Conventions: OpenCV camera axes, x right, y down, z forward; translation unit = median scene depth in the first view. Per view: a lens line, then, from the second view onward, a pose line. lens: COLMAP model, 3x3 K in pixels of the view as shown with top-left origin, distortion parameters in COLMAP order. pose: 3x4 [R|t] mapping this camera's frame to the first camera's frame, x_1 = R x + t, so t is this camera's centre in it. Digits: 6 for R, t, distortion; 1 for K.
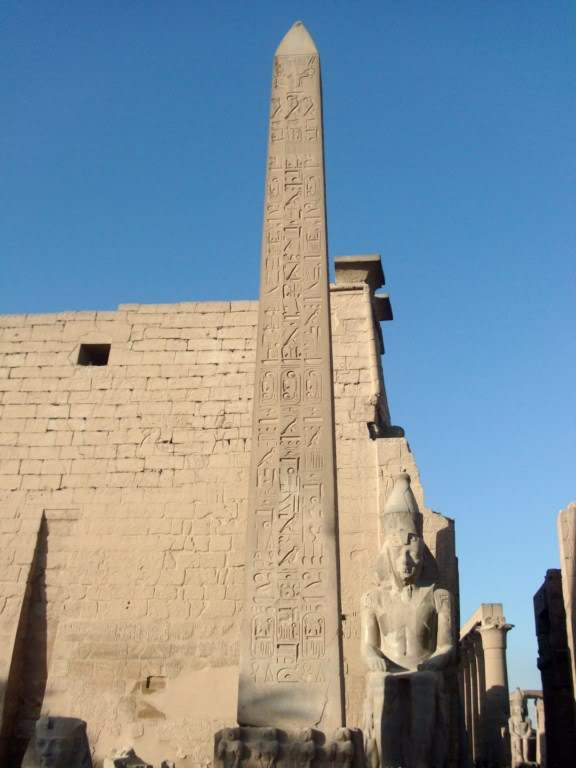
lens RADIAL K [[841.6, 0, 286.5], [0, 841.6, 407.8], [0, 0, 1]] dist [-0.143352, 0.071519]
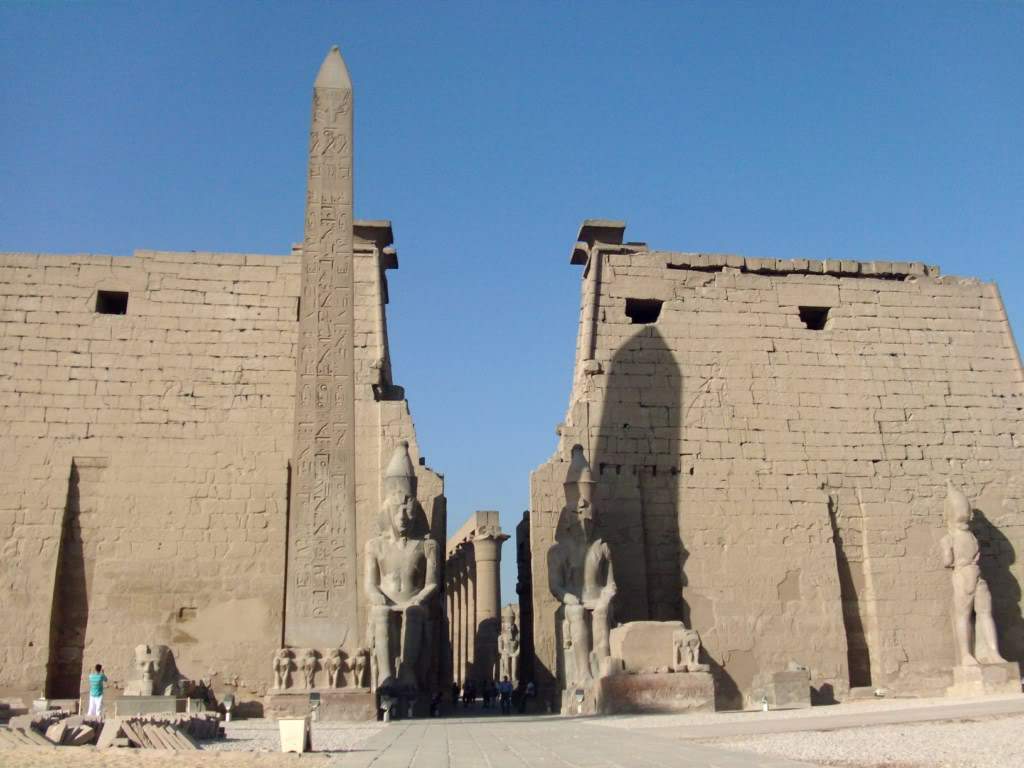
lens RADIAL K [[1122.2, 0, 512.0], [0, 1122.2, 384.0], [0, 0, 1]] dist [-0.143352, 0.071519]
pose [[0.968928, 0.030239, 0.245486, -0.099617], [-0.064002, 0.989348, 0.130747, -0.209773], [-0.238917, -0.142396, 0.960542, -0.533639]]
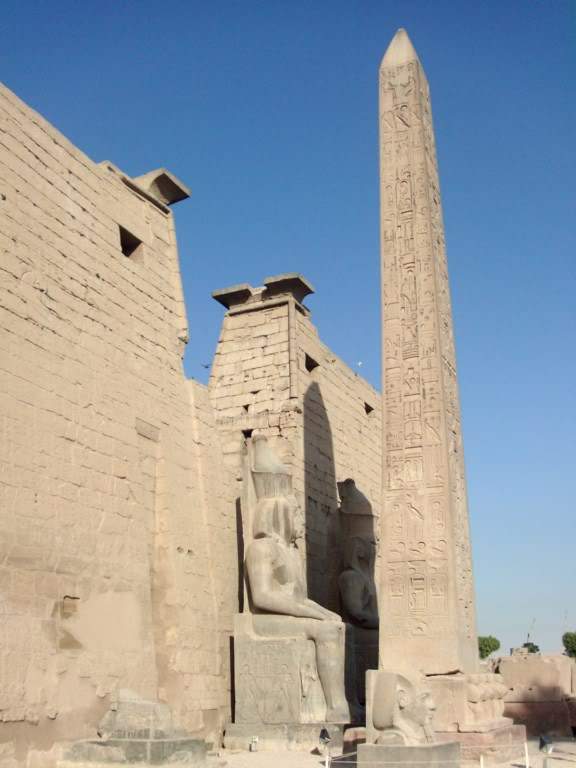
lens RADIAL K [[841.6, 0, 286.5], [0, 841.6, 407.8], [0, 0, 1]] dist [-0.143352, 0.071519]
pose [[0.339473, 0.277610, 0.898716, -0.805044], [-0.372567, 0.916995, -0.142526, 0.182710], [-0.863685, -0.286449, 0.414723, 0.510618]]
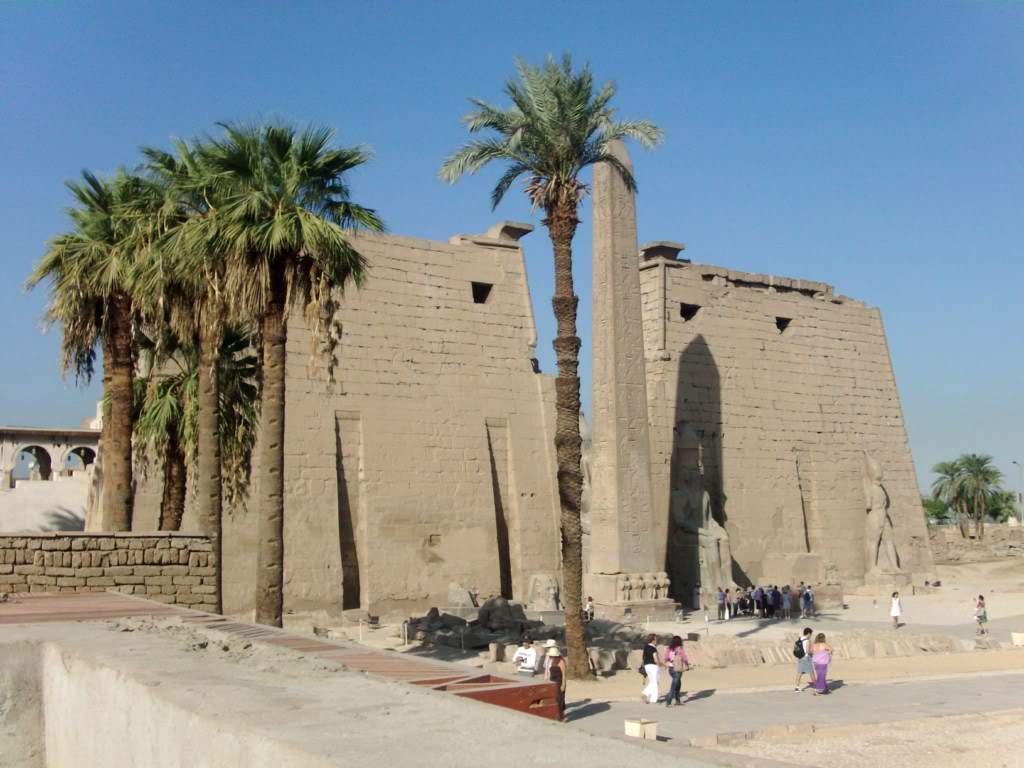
lens RADIAL K [[1200.7, 0, 512.0], [0, 1200.7, 384.0], [0, 0, 1]] dist [-0.097983, 0.022741]
pose [[0.764314, 0.052780, 0.642681, -1.383886], [-0.231416, 0.952706, 0.196974, -0.376732], [-0.601890, -0.299277, 0.740380, -0.583314]]
